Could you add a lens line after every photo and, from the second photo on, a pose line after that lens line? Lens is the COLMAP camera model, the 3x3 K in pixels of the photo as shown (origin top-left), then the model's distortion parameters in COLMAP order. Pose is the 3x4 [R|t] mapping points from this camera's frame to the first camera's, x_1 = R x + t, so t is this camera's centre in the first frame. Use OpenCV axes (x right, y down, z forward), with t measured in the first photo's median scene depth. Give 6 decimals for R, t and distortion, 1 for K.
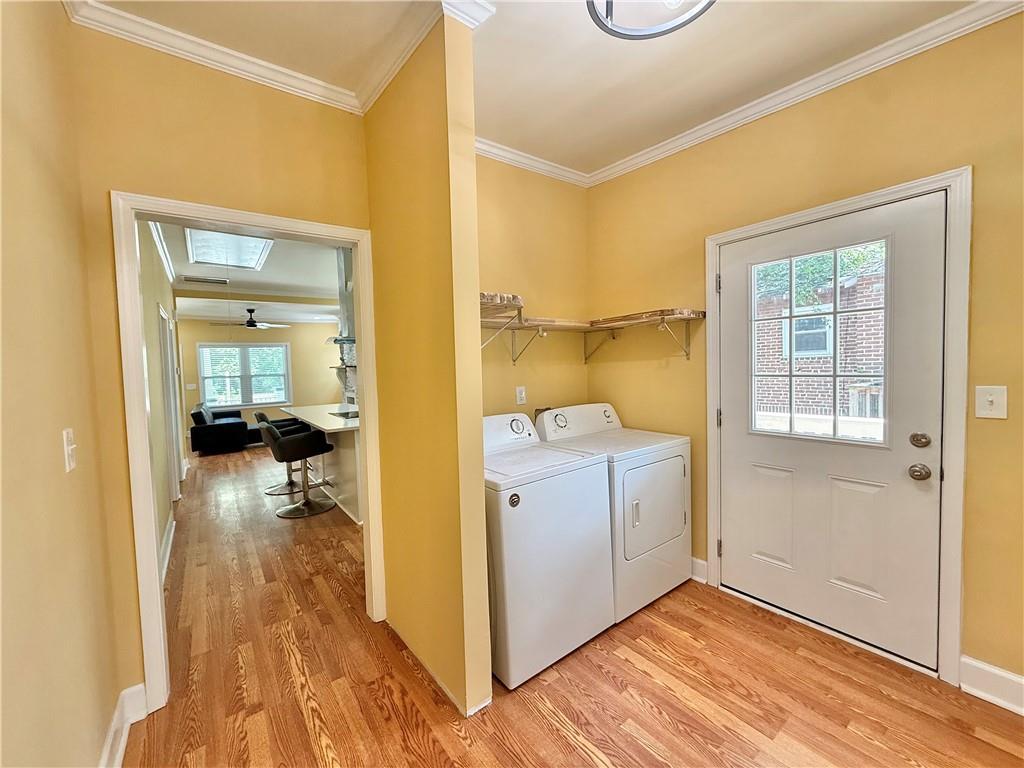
lens RADIAL K [[410.6, 0, 511.0], [0, 410.6, 385.1], [0, 0, 1]] dist [0.001878, 0.000017]
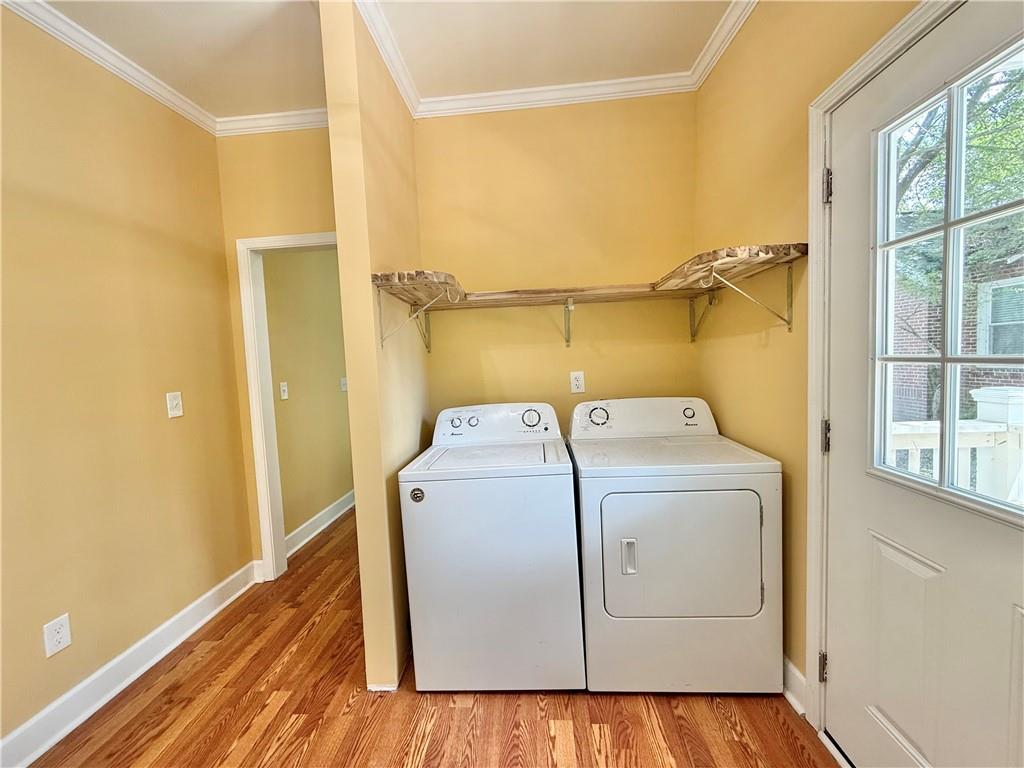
lens RADIAL K [[403.7, 0, 463.2], [0, 403.7, 384.9], [0, 0, 1]] dist [-0.000333, 0.000162]
pose [[0.759600, 0.039623, -0.649183, 0.525435], [-0.010577, 0.998763, 0.048583, -0.009957], [0.650305, -0.030037, 0.759079, 0.302730]]
